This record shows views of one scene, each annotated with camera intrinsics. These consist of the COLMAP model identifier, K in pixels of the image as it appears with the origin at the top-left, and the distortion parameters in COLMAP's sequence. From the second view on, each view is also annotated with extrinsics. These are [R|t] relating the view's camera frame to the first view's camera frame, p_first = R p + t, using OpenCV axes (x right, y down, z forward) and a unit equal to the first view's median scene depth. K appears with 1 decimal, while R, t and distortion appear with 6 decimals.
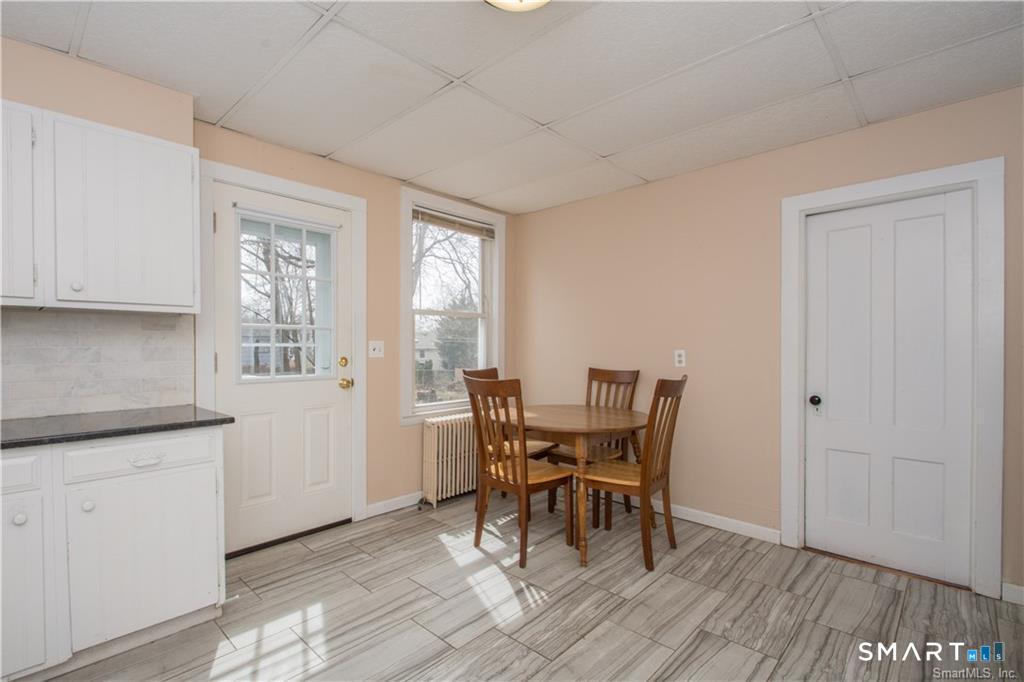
lens RADIAL K [[481.8, 0, 487.3], [0, 481.8, 351.1], [0, 0, 1]] dist [0.009993, -0.002114]
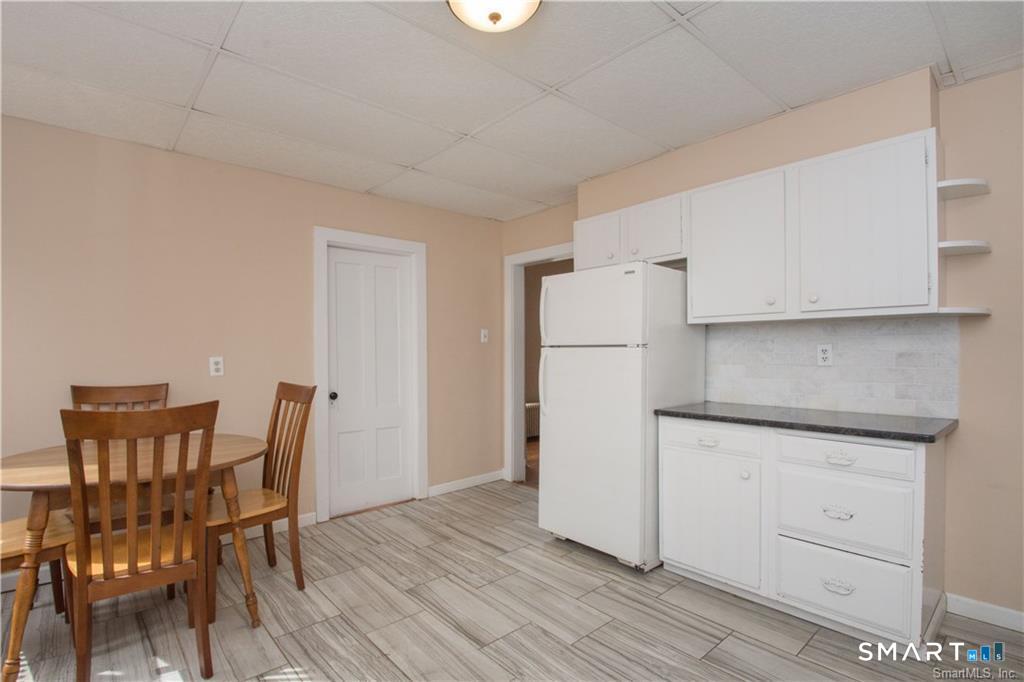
lens RADIAL K [[481.8, 0, 487.3], [0, 481.8, 351.1], [0, 0, 1]] dist [0.009993, -0.002114]
pose [[0.091648, 0.001155, 0.995791, -0.678724], [0.007324, 0.999971, -0.001833, -0.011970], [-0.995765, 0.007462, 0.091637, 0.639622]]
